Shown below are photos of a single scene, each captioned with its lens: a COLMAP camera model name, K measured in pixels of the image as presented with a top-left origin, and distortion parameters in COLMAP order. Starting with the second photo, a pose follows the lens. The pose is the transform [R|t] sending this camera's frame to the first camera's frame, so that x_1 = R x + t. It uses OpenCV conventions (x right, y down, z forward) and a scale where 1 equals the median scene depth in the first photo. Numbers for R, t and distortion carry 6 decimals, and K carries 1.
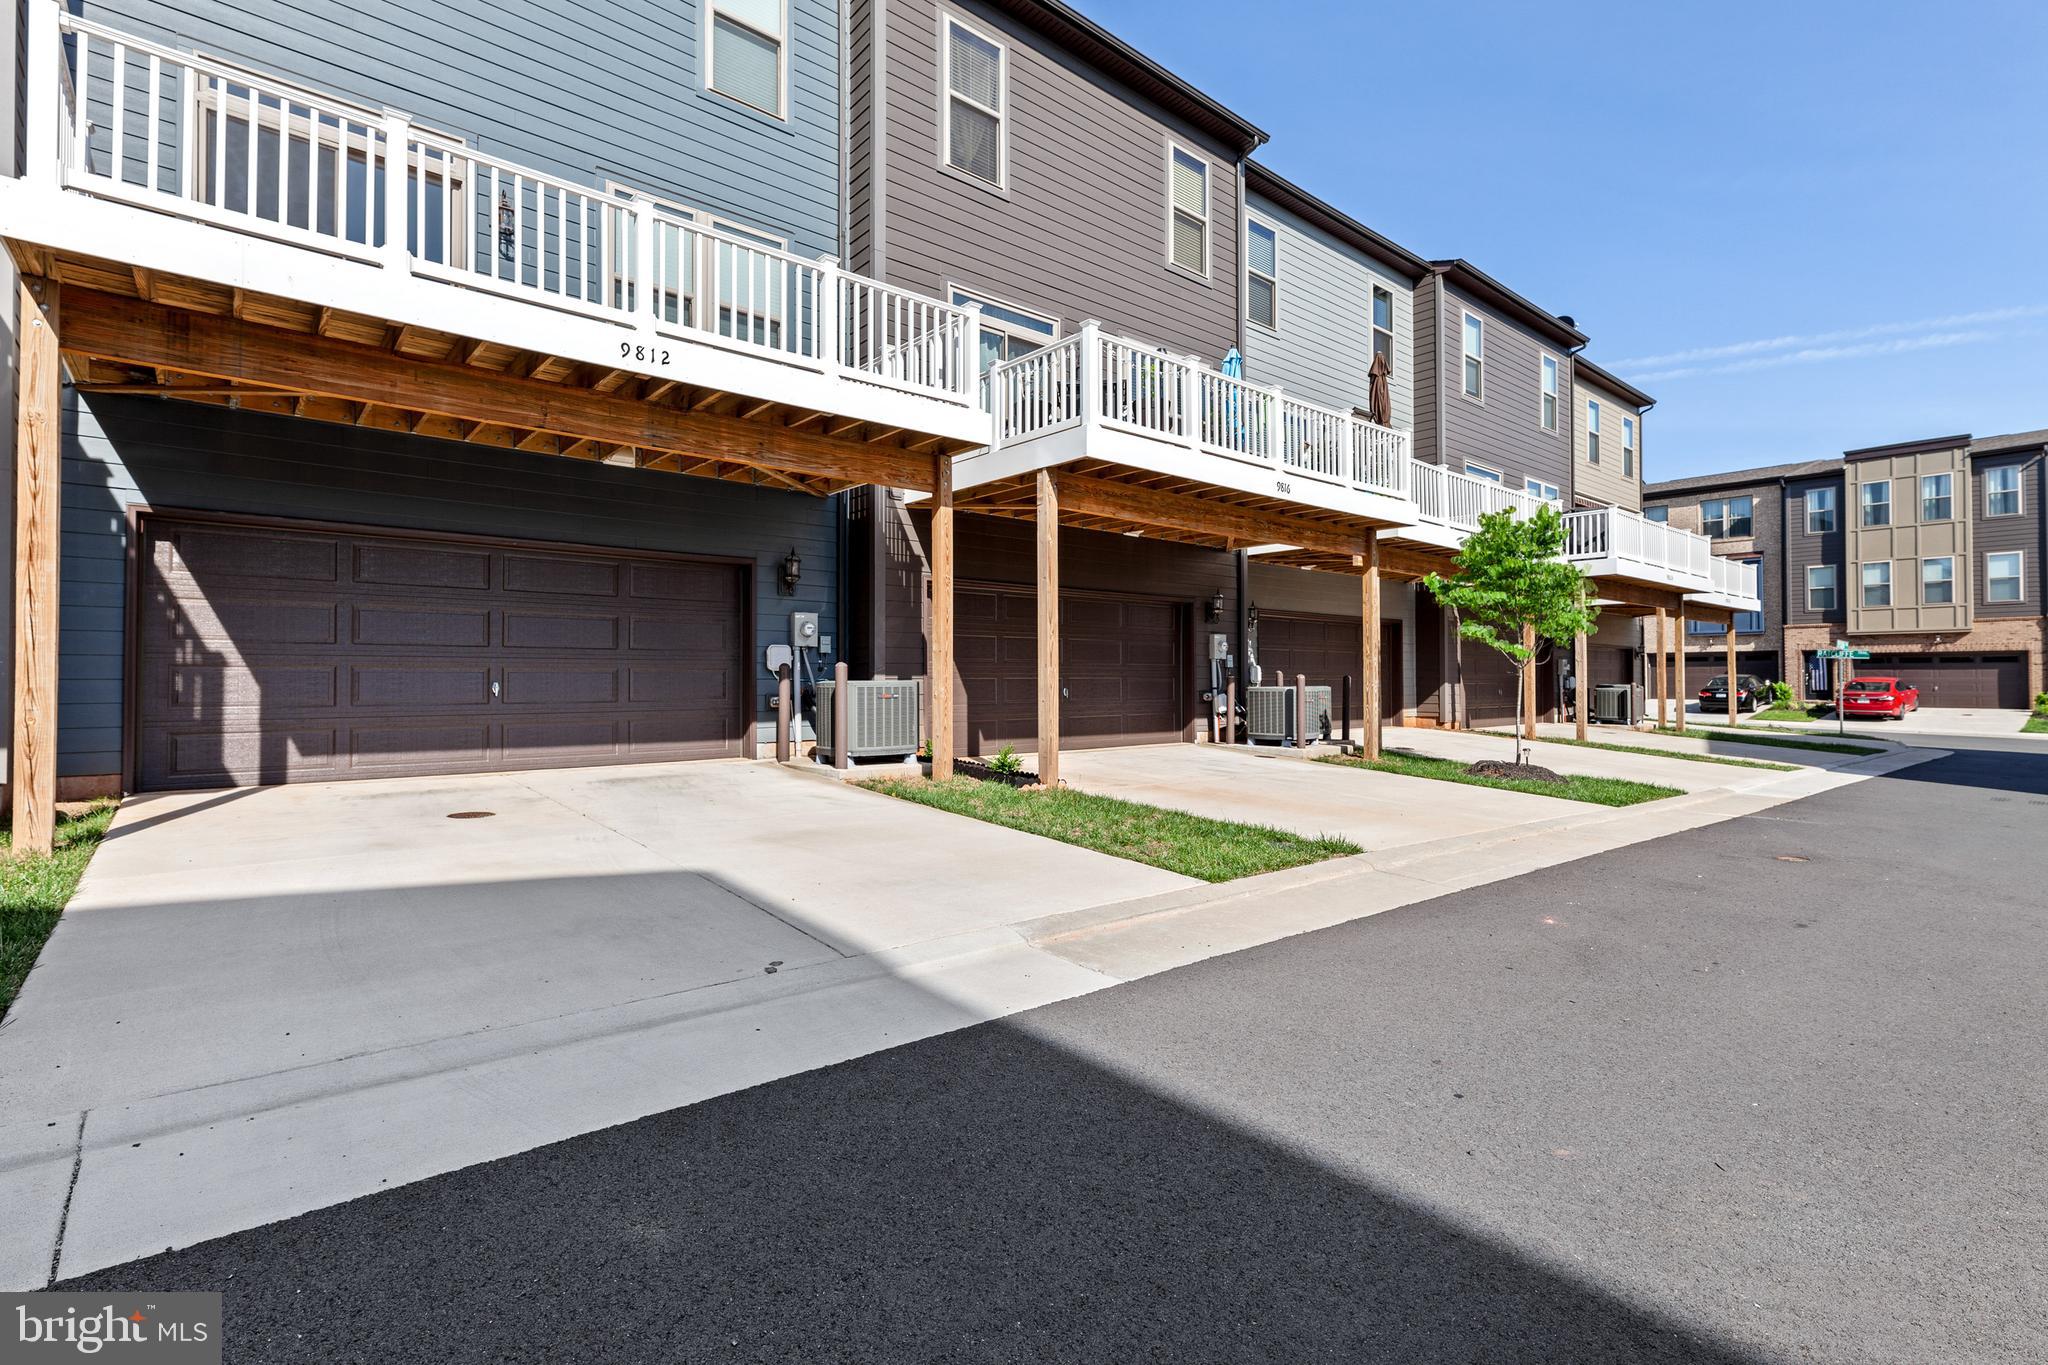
lens RADIAL K [[969.3, 0, 1017.7], [0, 969.3, 674.4], [0, 0, 1]] dist [0.000896, -0.000797]
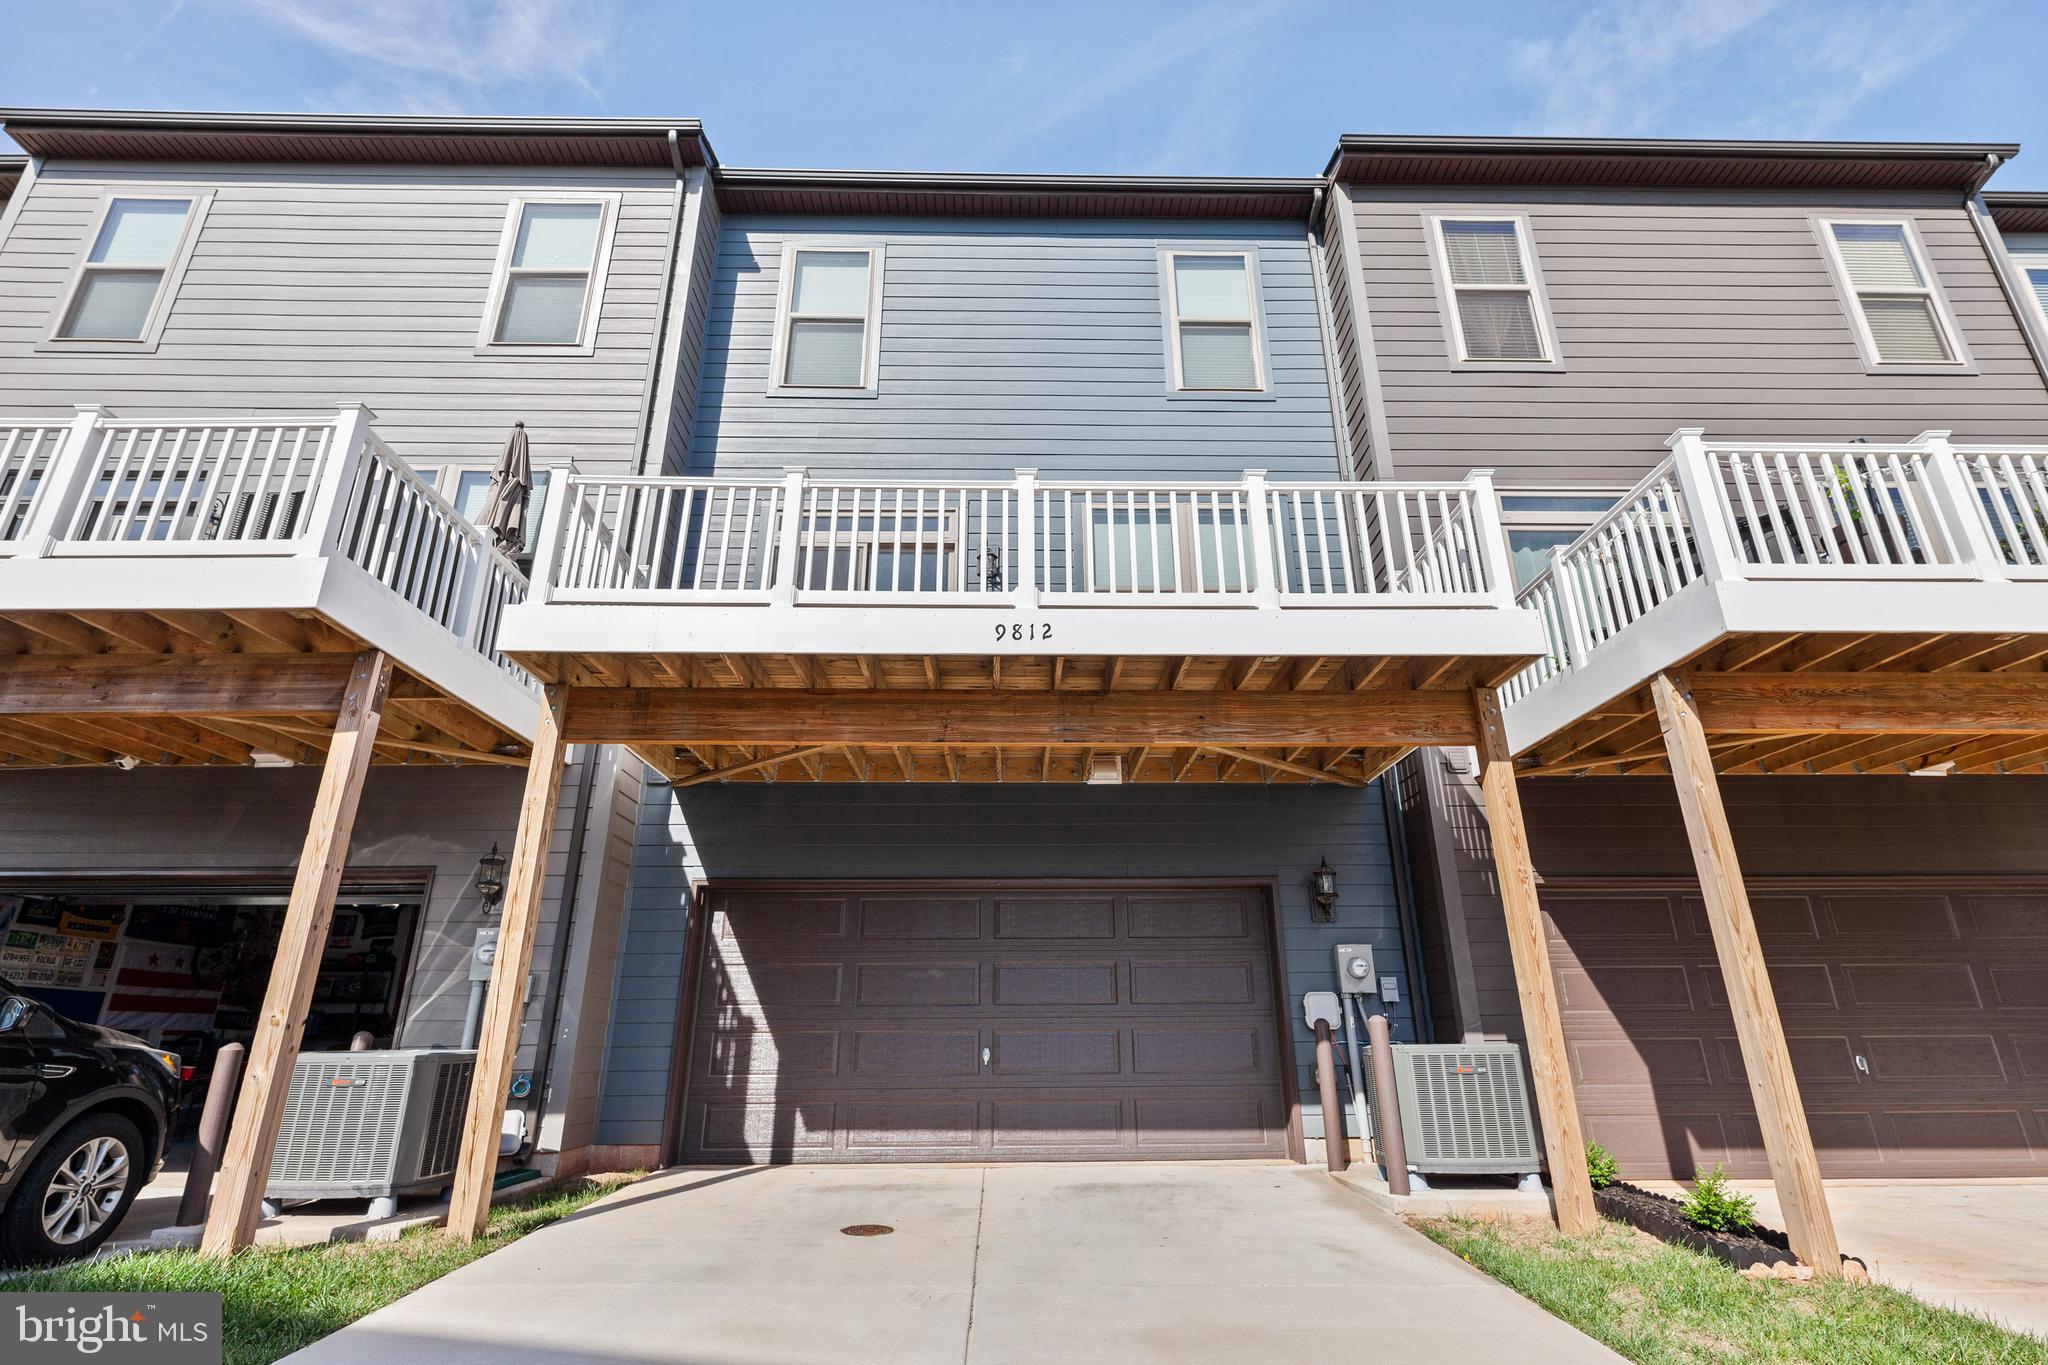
lens RADIAL K [[969.3, 0, 1029.6], [0, 969.3, 683.0], [0, 0, 1]] dist [0.000896, -0.000797]
pose [[0.772267, -0.223845, -0.594556, 0.082004], [0.009851, 0.939976, -0.341097, -0.002250], [0.635221, 0.257562, 0.728118, 0.305189]]
